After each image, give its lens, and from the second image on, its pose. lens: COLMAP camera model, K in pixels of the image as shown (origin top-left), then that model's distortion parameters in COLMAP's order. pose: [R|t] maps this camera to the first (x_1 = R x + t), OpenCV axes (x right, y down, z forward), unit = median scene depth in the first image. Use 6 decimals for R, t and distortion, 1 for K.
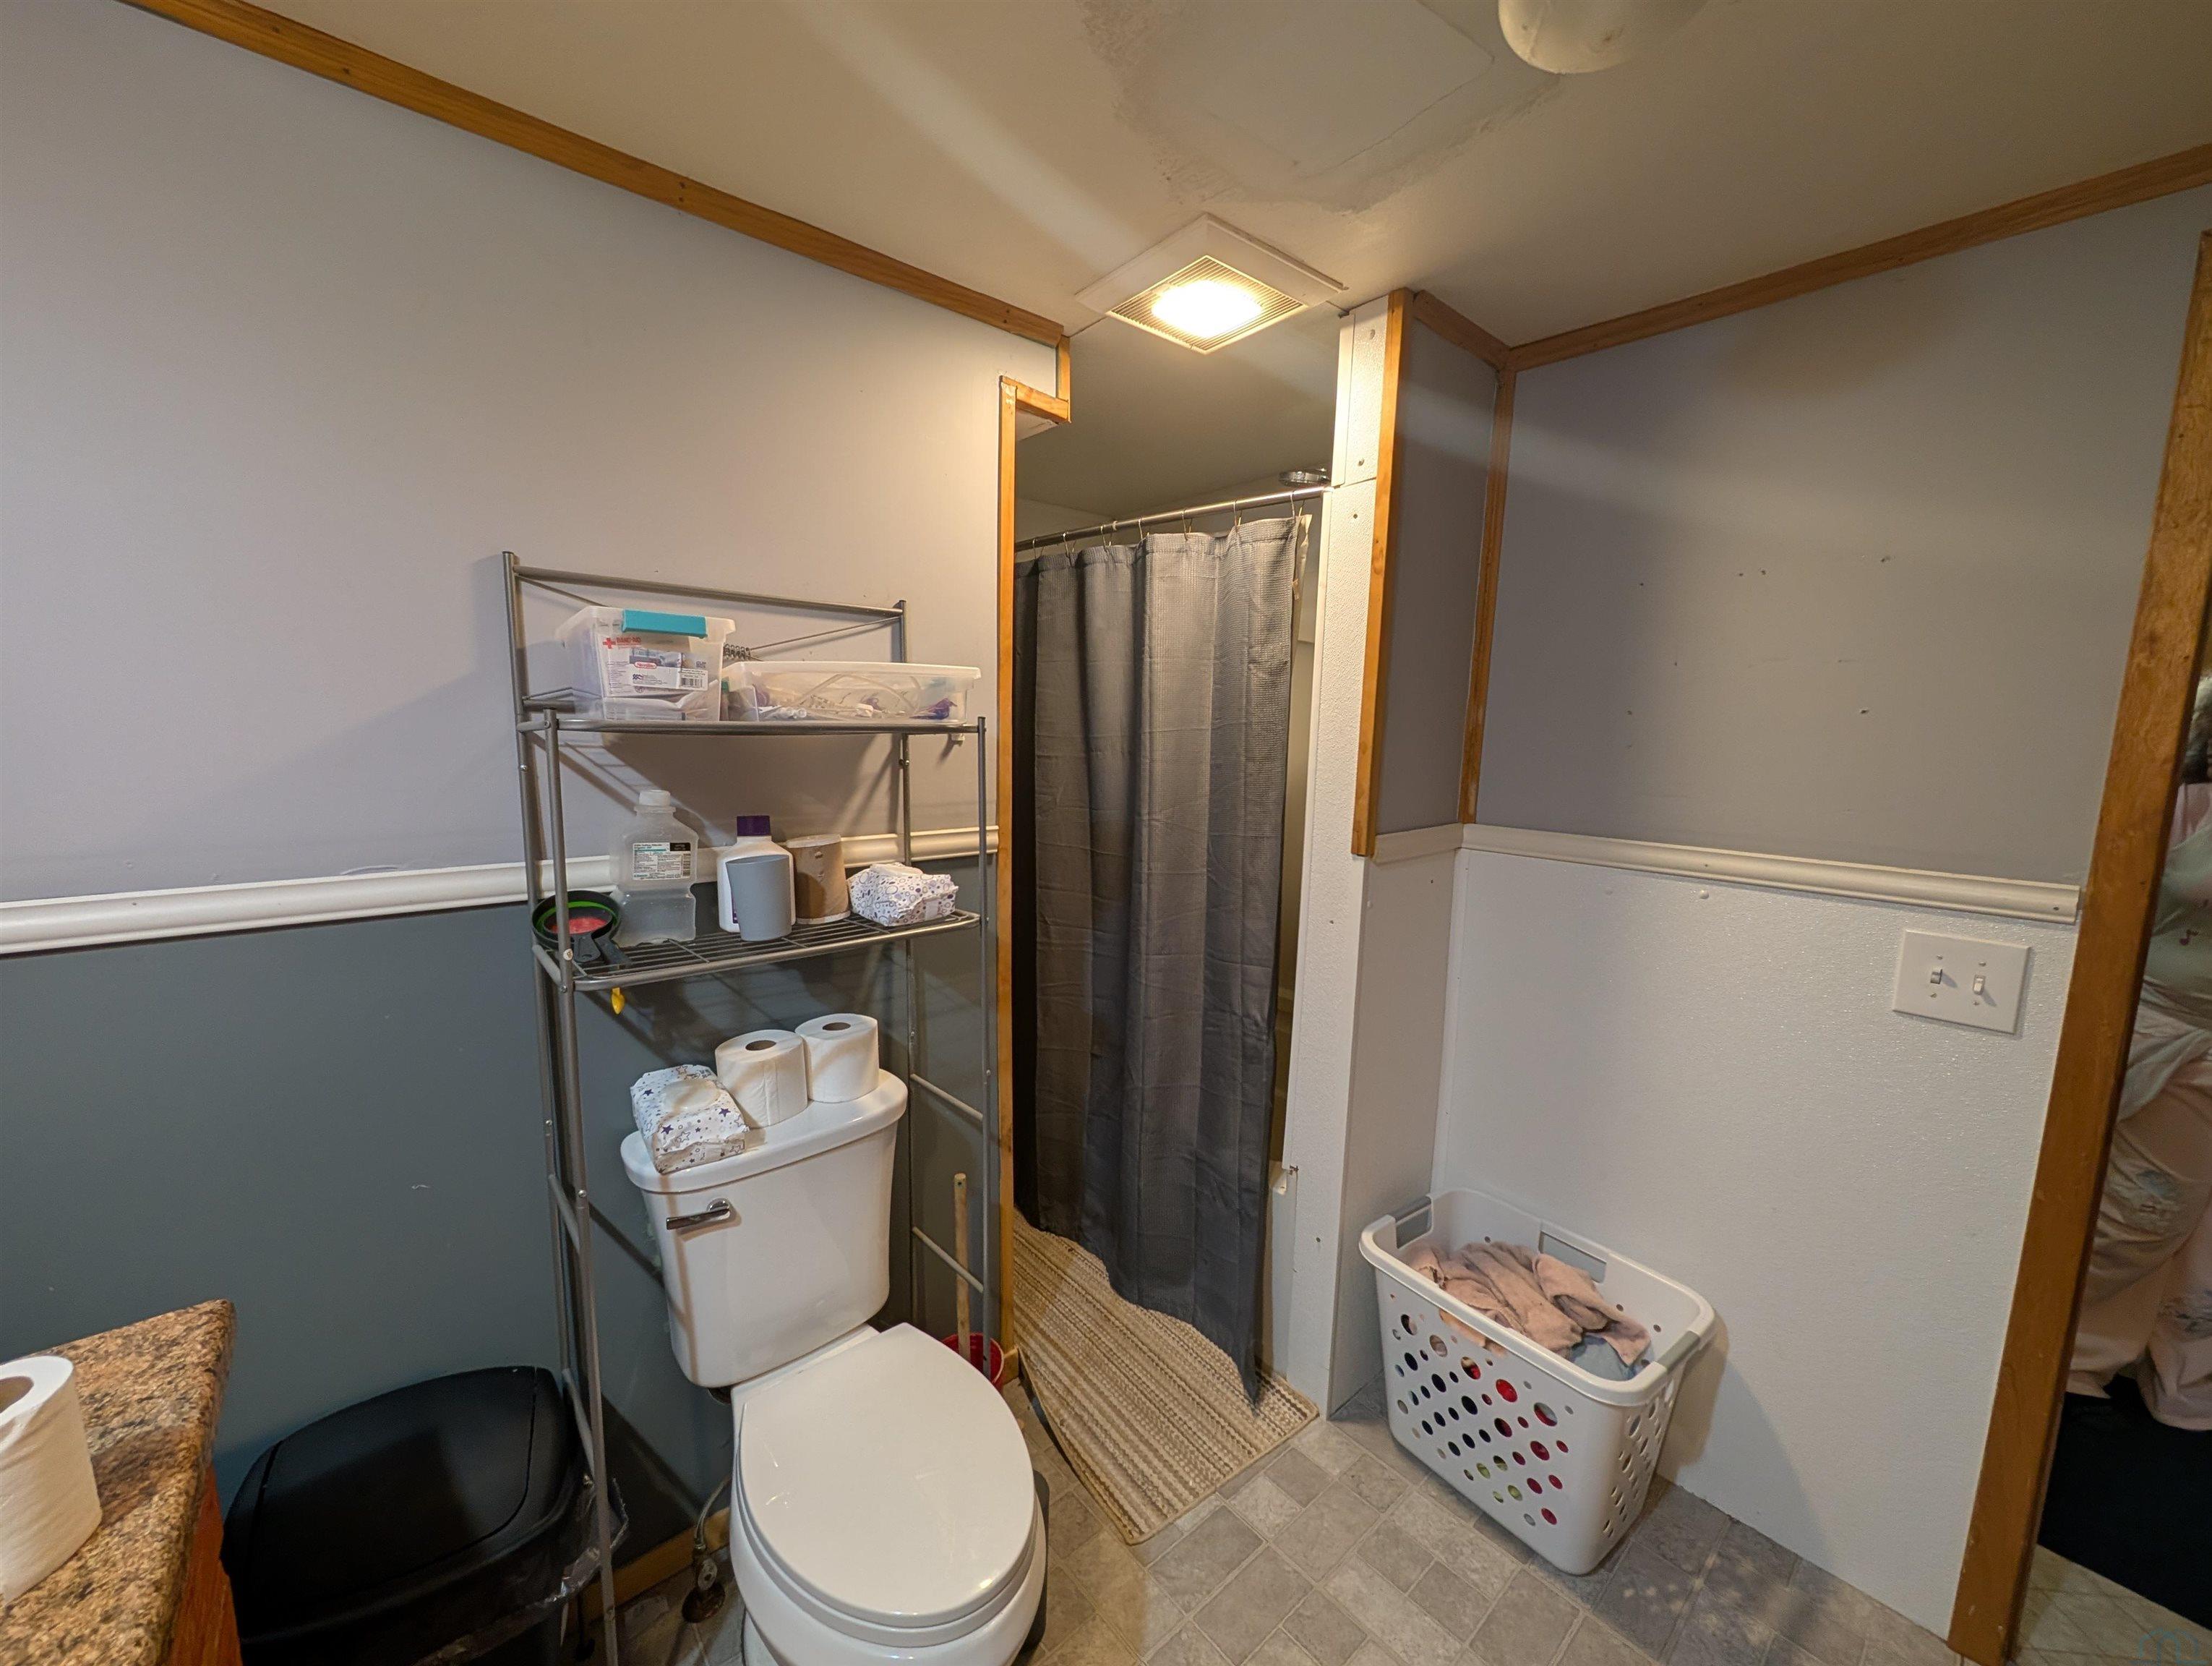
lens RADIAL K [[852.9, 0, 1107.4], [0, 852.9, 841.0], [0, 0, 1]] dist [0.002301, 0.000292]
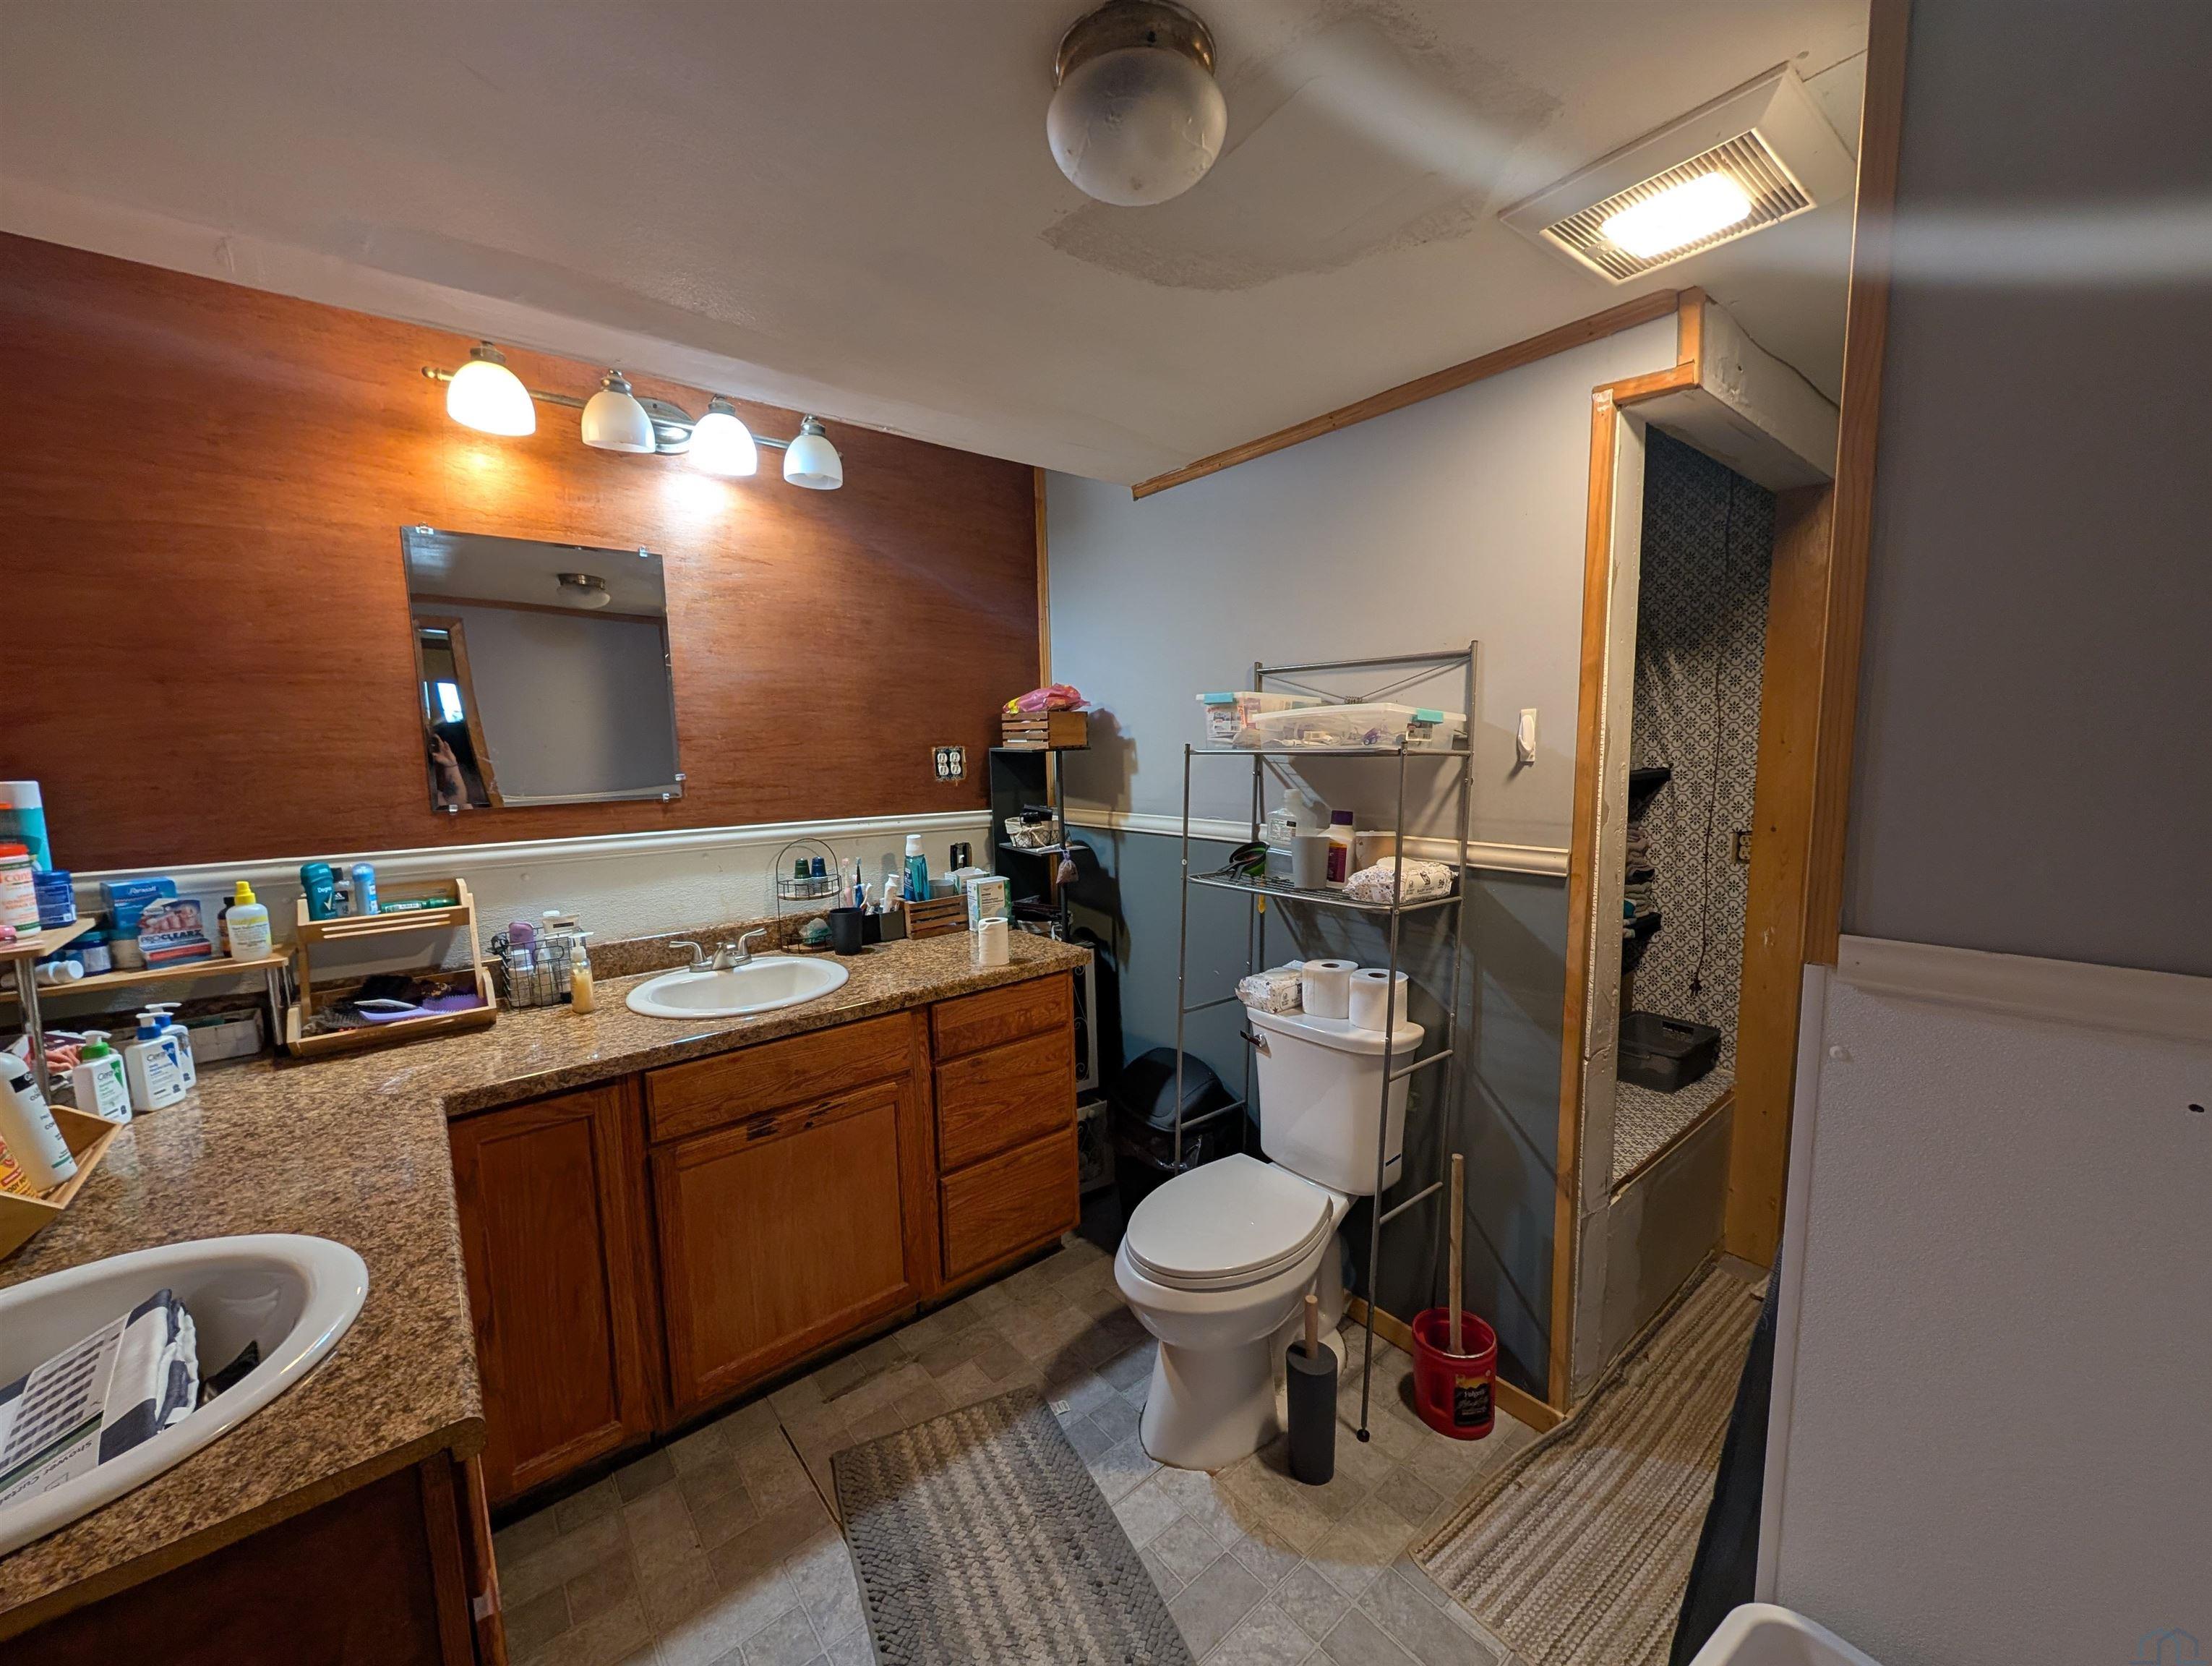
lens RADIAL K [[852.9, 0, 1107.4], [0, 852.9, 841.0], [0, 0, 1]] dist [0.002301, 0.000292]
pose [[-0.016011, 0.100161, -0.994842, 0.951743], [-0.120111, 0.987572, 0.101363, -0.070390], [0.992631, 0.121114, -0.003781, 0.542271]]
